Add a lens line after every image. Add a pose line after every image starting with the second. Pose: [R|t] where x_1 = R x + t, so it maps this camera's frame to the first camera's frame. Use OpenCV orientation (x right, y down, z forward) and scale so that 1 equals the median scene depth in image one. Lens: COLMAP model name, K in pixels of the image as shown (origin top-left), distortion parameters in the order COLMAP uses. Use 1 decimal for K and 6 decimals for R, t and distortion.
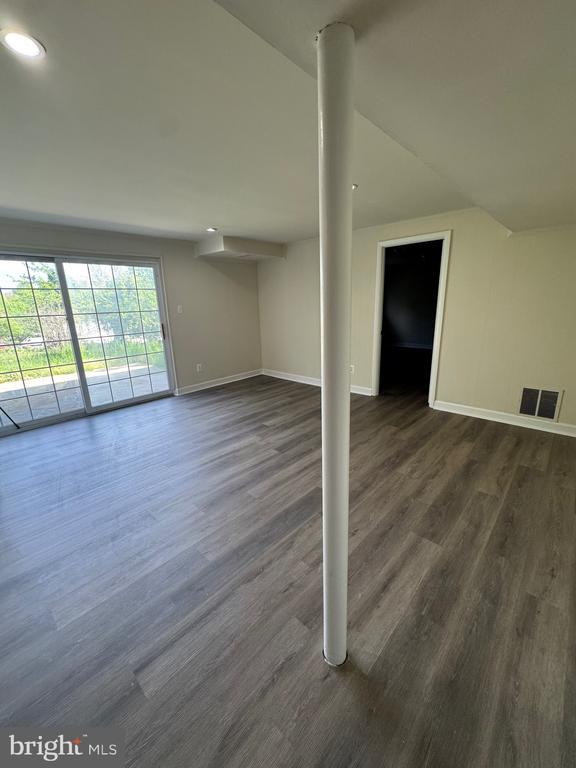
lens RADIAL K [[308.6, 0, 287.3], [0, 308.6, 382.7], [0, 0, 1]] dist [-0.006071, 0.000612]
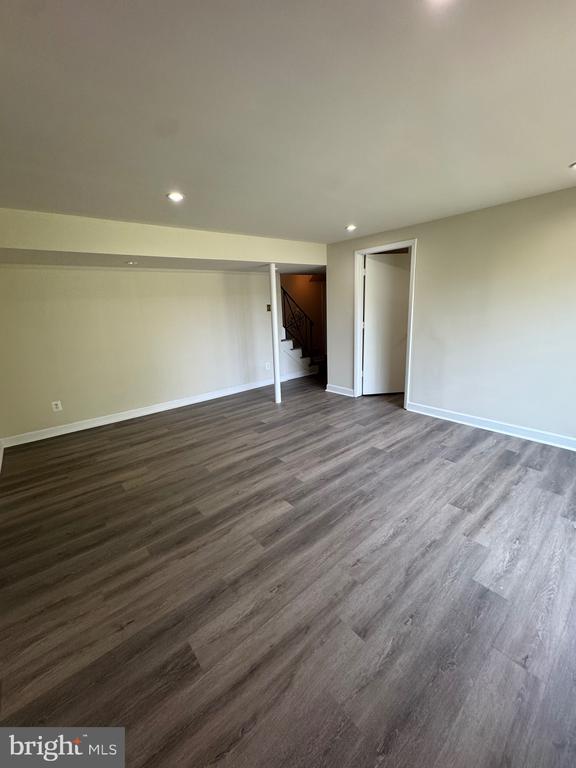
lens RADIAL K [[308.6, 0, 287.3], [0, 308.6, 384.0], [0, 0, 1]] dist [-0.006071, 0.000612]
pose [[-0.989128, 0.053368, 0.137035, -0.206484], [0.113866, 0.867631, 0.483994, -0.475129], [-0.093066, 0.494336, -0.864275, 1.757140]]
